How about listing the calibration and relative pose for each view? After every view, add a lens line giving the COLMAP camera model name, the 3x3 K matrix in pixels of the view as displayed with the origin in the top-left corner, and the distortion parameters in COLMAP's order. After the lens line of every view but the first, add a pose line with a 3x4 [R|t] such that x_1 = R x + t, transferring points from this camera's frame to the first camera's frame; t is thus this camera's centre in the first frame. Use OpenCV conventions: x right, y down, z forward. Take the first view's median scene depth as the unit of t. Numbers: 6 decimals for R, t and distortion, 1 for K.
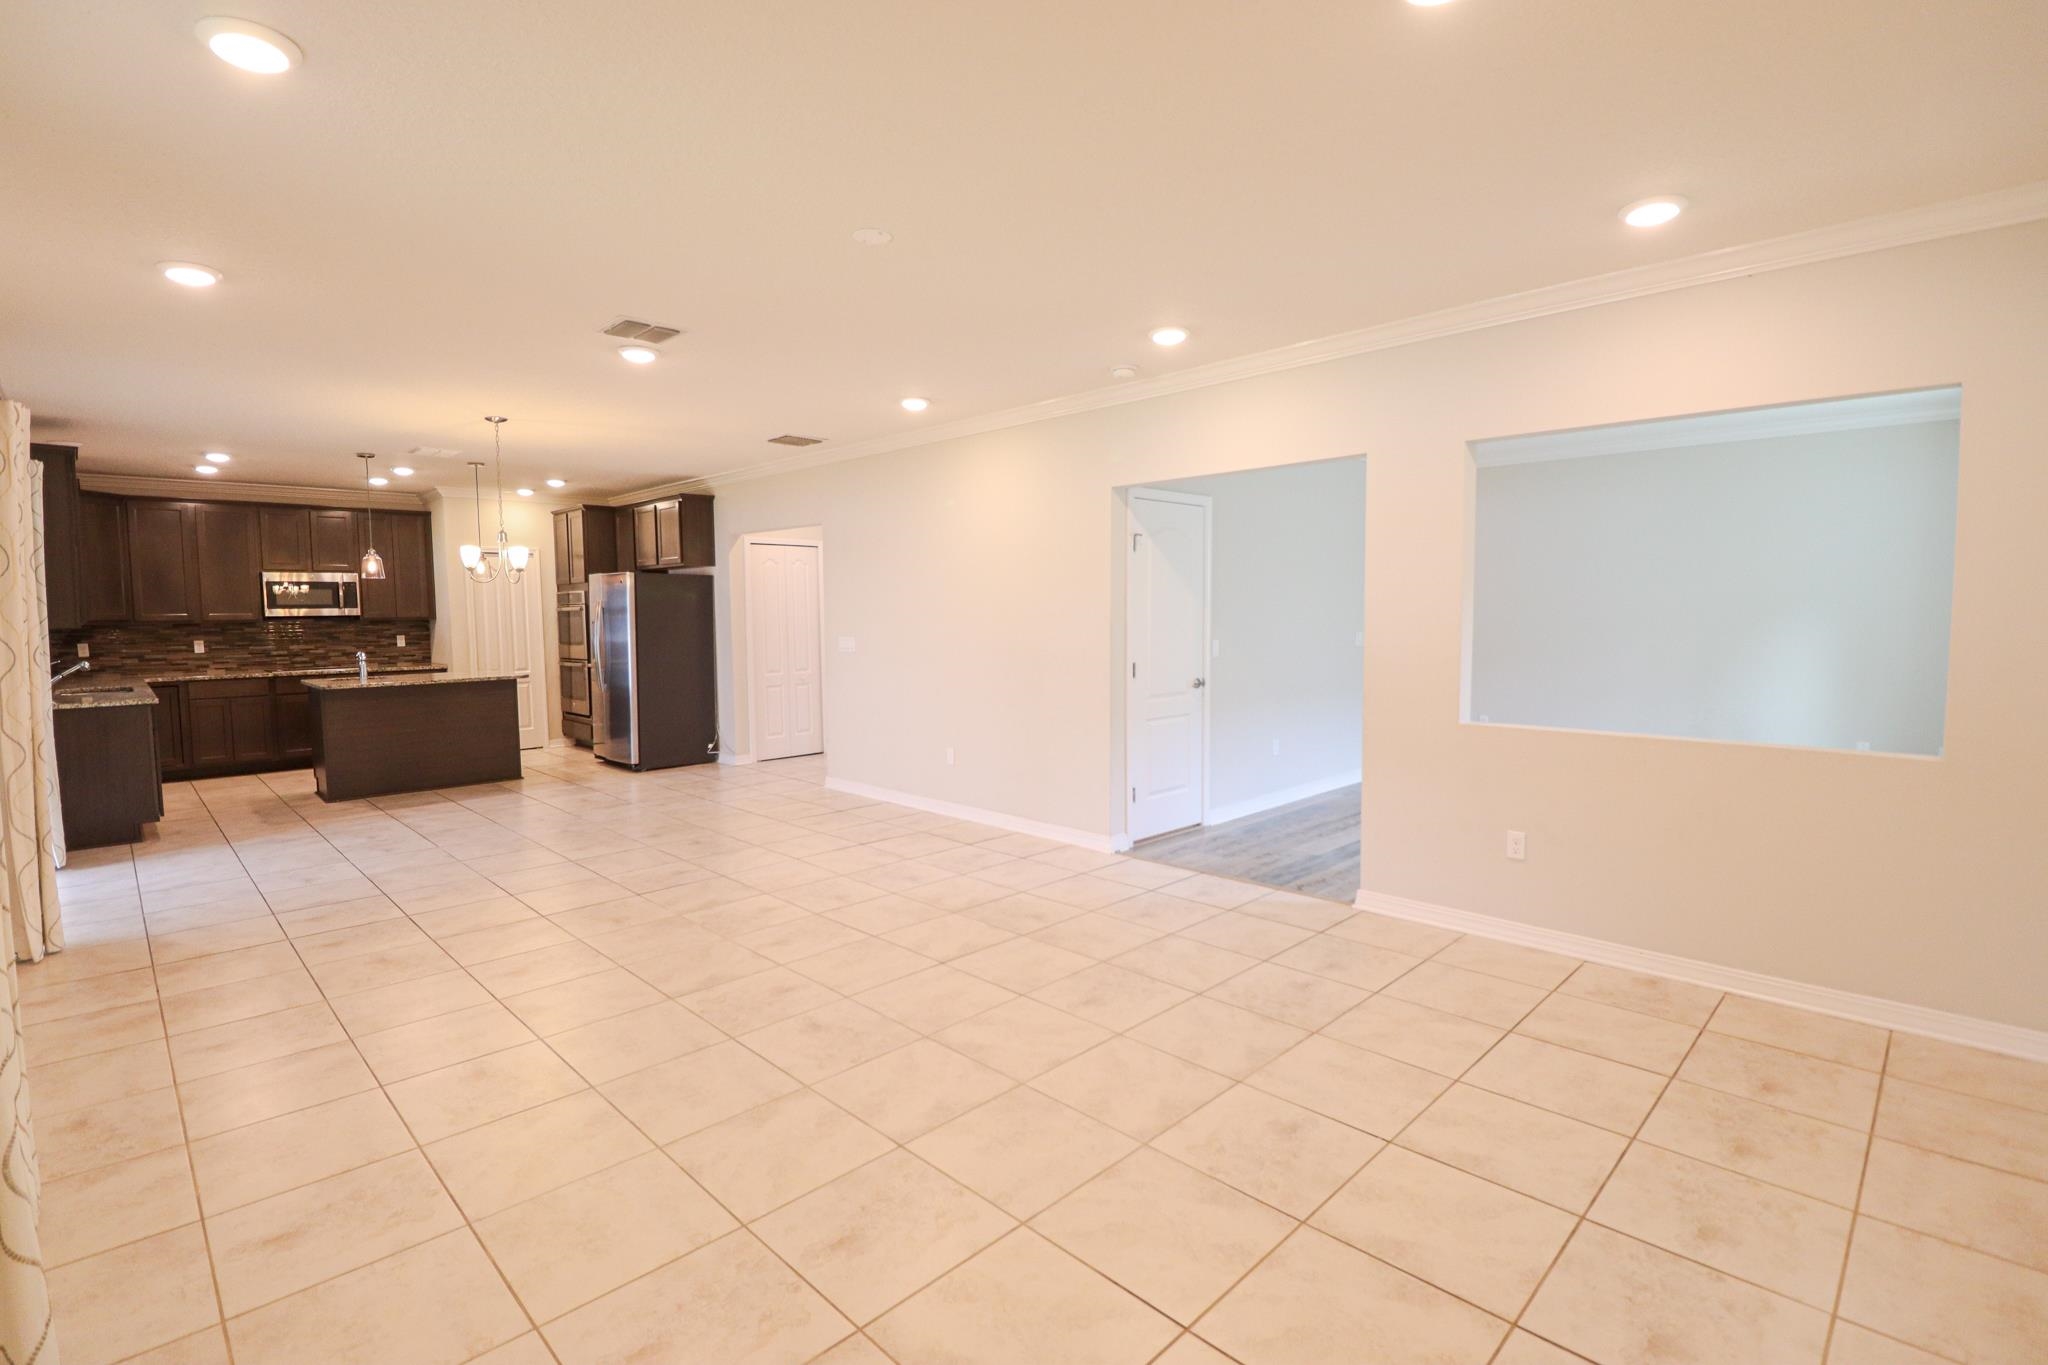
lens RADIAL K [[949.0, 0, 1022.3], [0, 949.0, 680.2], [0, 0, 1]] dist [-0.011004, -0.005032]
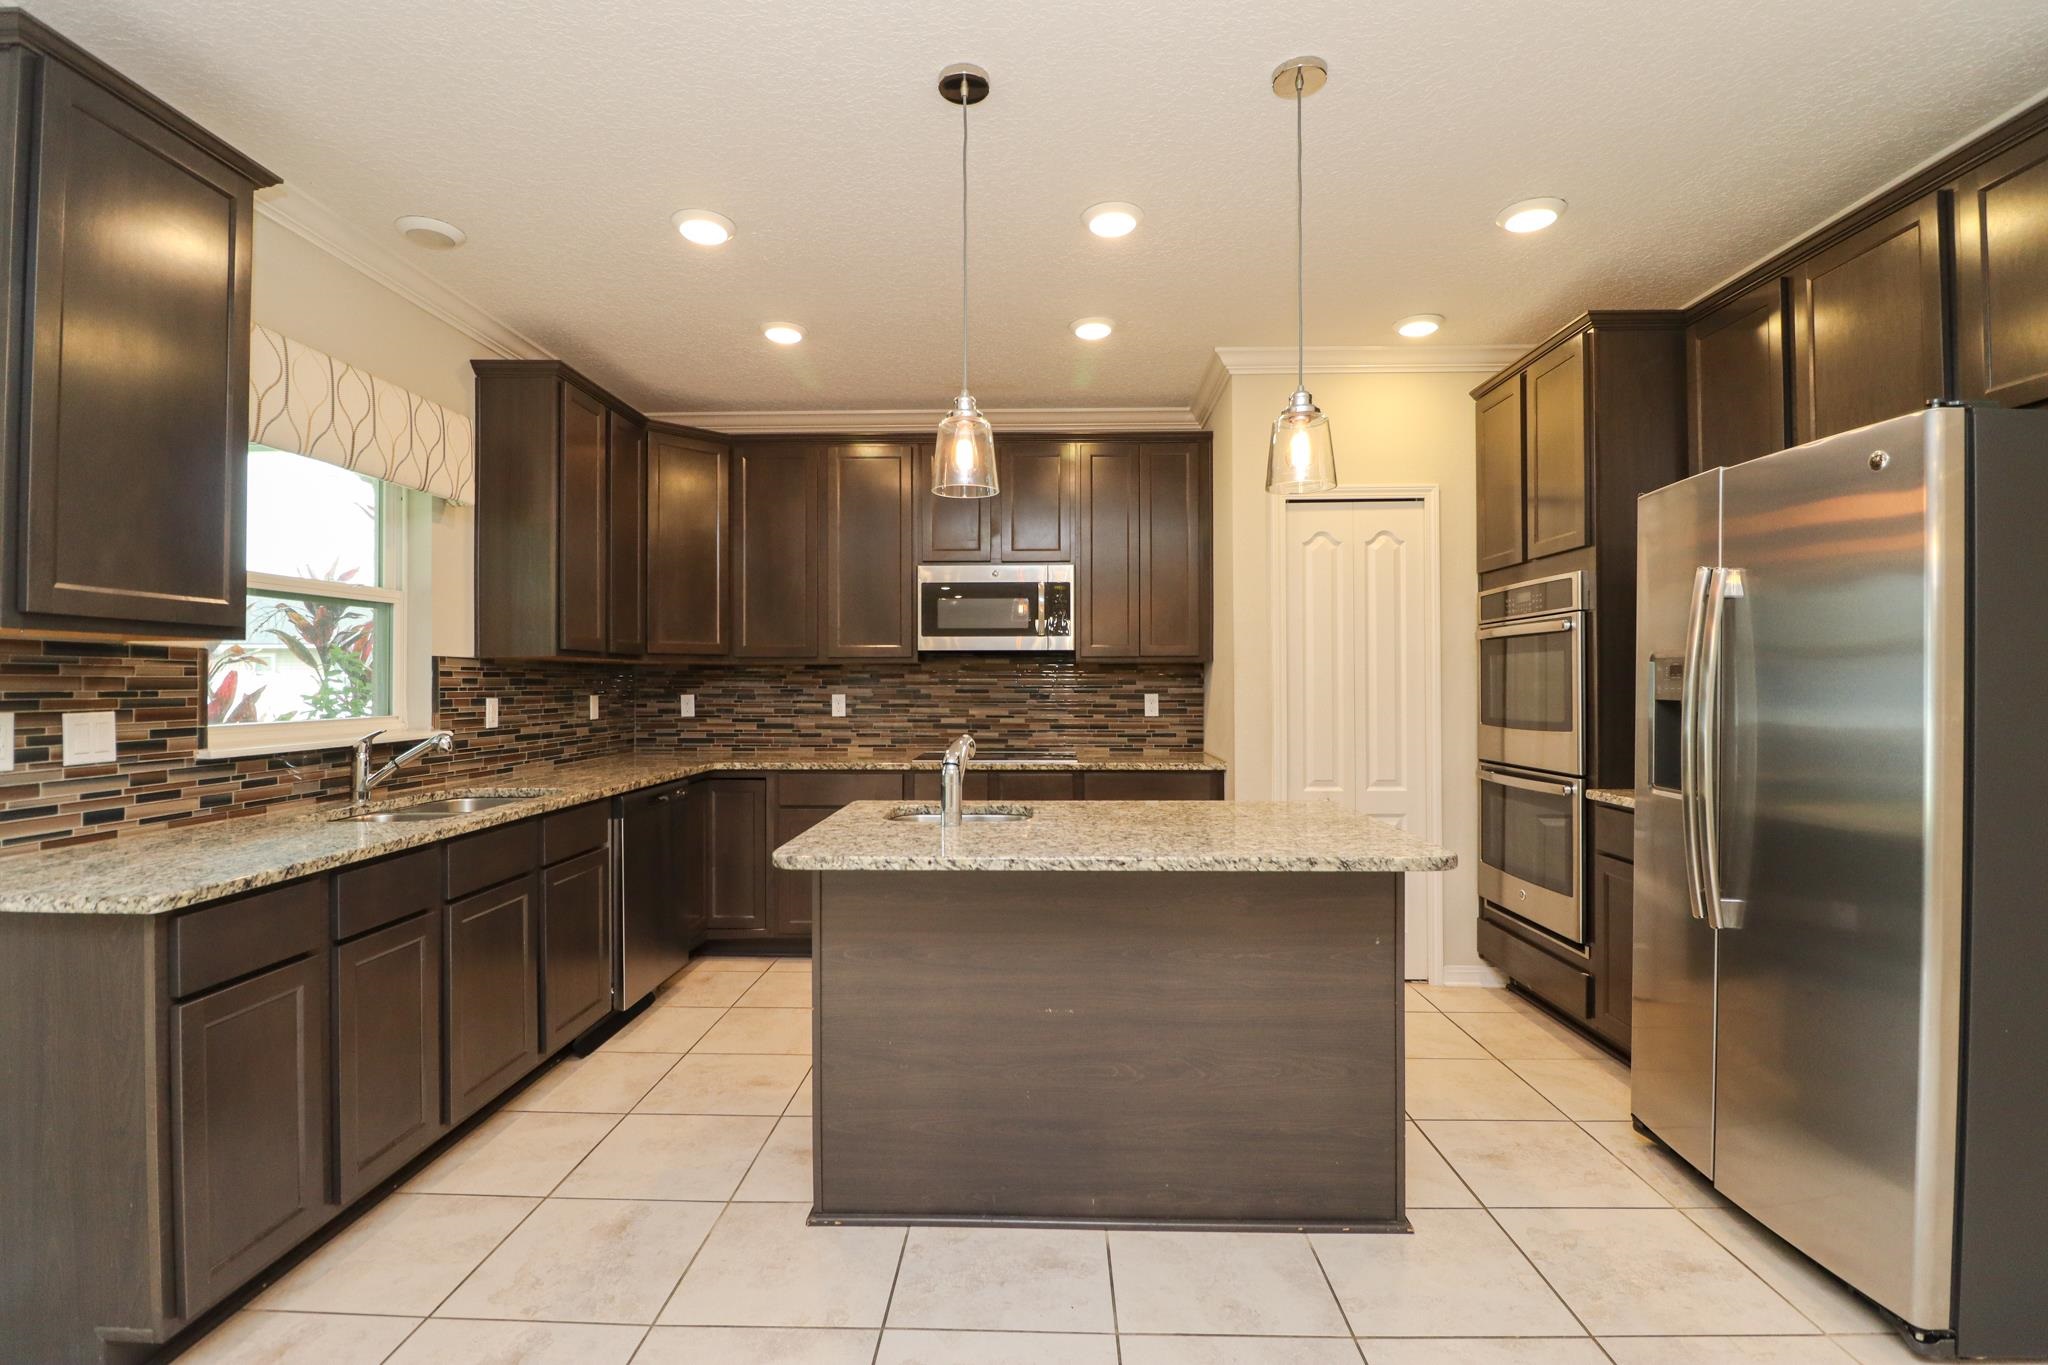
lens RADIAL K [[949.0, 0, 1020.0], [0, 949.0, 678.5], [0, 0, 1]] dist [-0.011004, -0.005032]
pose [[0.686100, 0.005595, -0.727486, -0.366660], [-0.060172, 0.996981, -0.049081, -0.028784], [0.725015, 0.077449, 0.684365, 0.648779]]
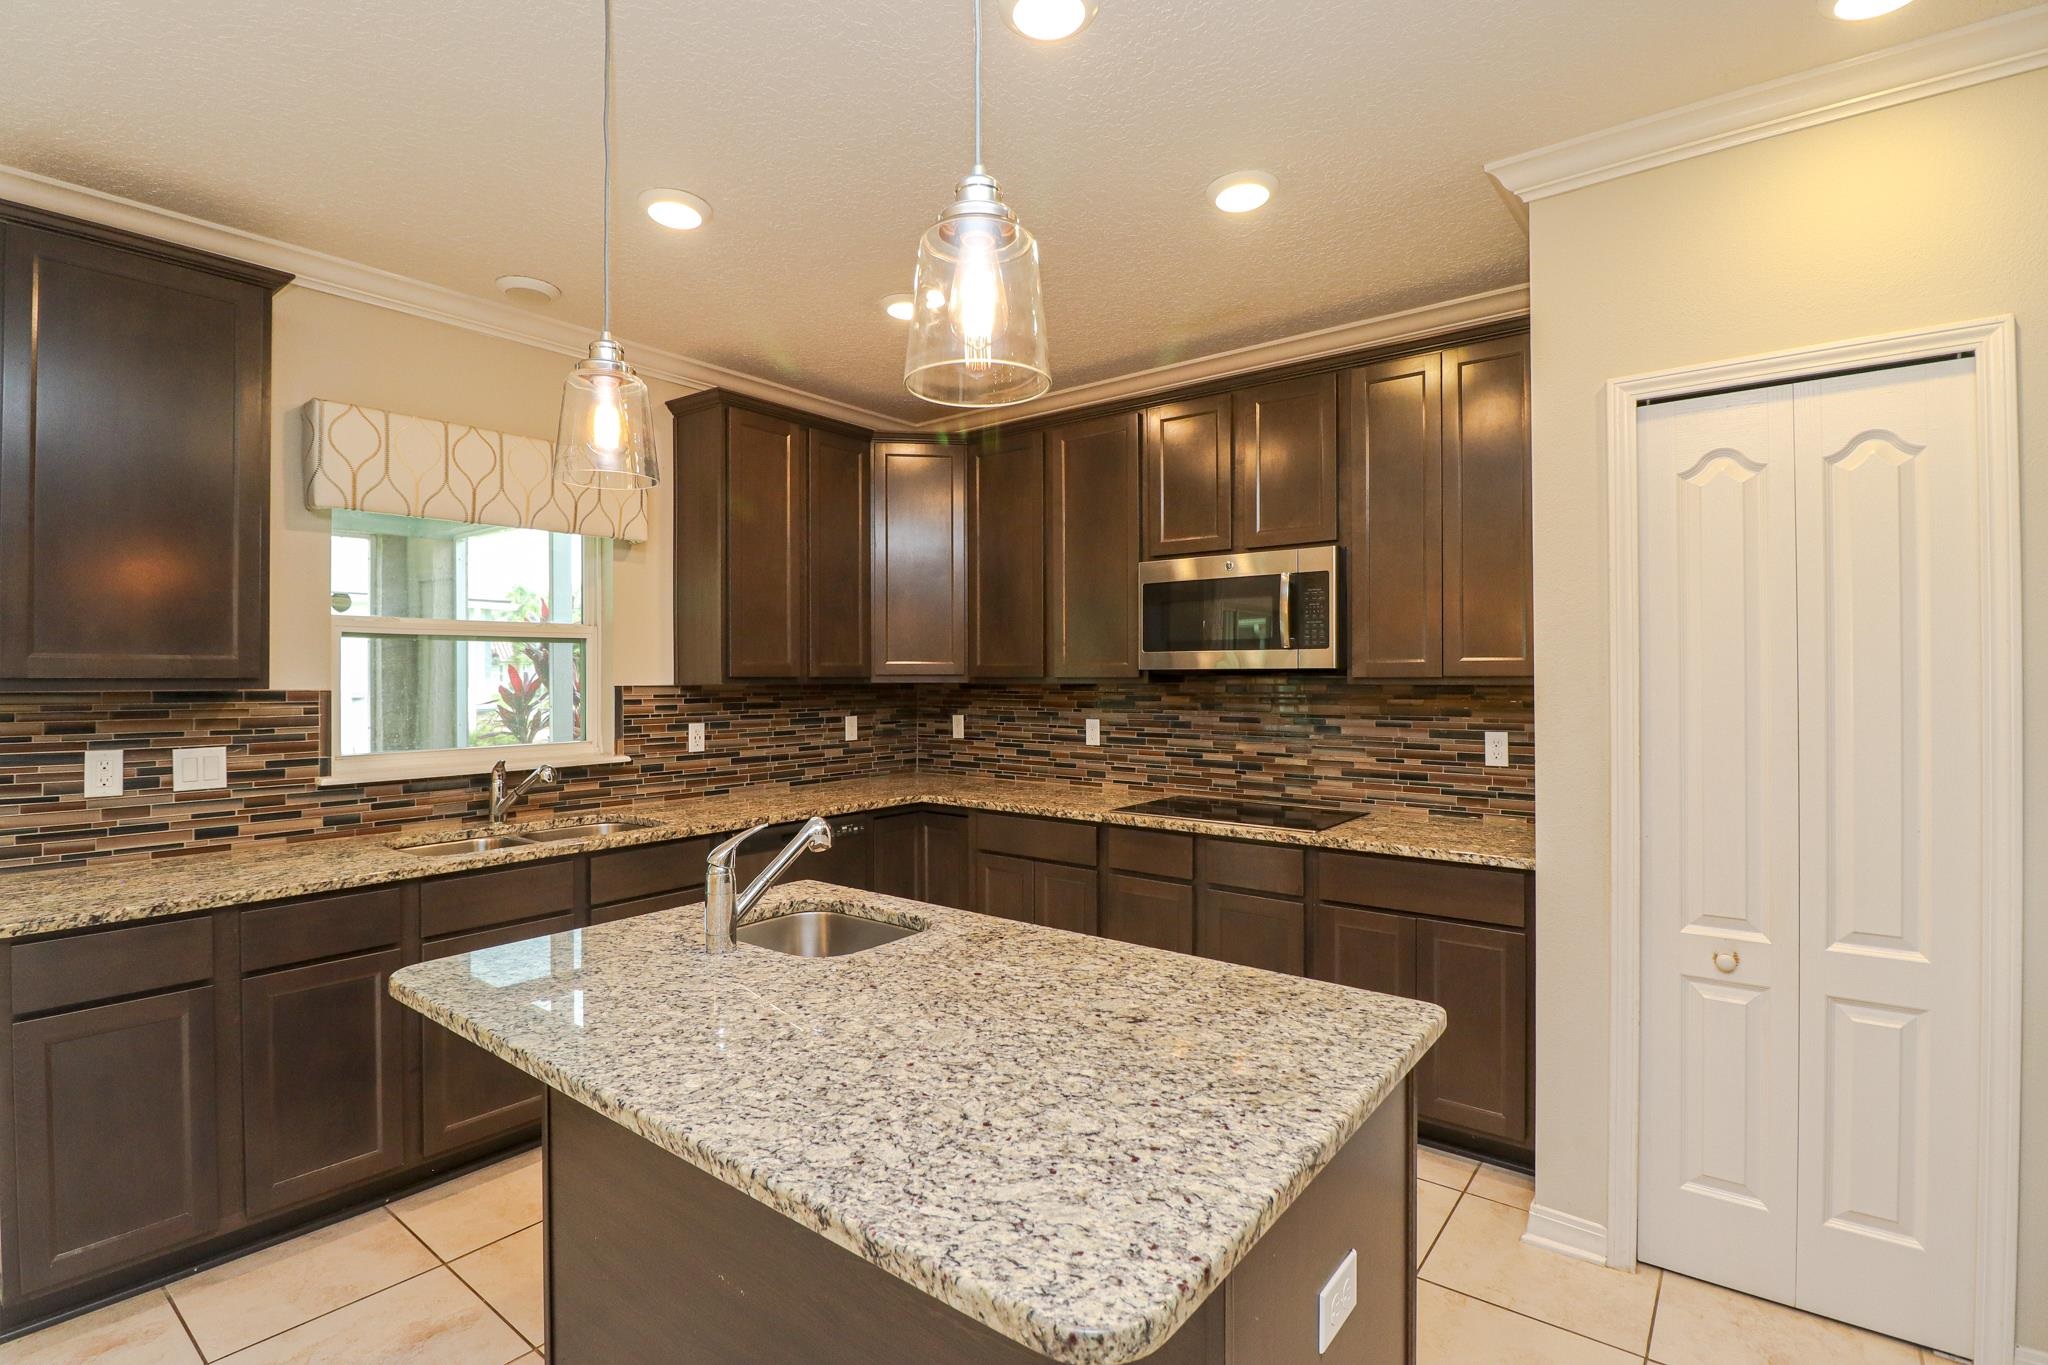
lens RADIAL K [[949.0, 0, 1016.0], [0, 949.0, 677.1], [0, 0, 1]] dist [-0.011004, -0.005032]
pose [[0.116833, 0.010675, -0.993094, -0.379850], [-0.074134, 0.997246, 0.001998, -0.058380], [0.990381, 0.073388, 0.117303, 0.851166]]
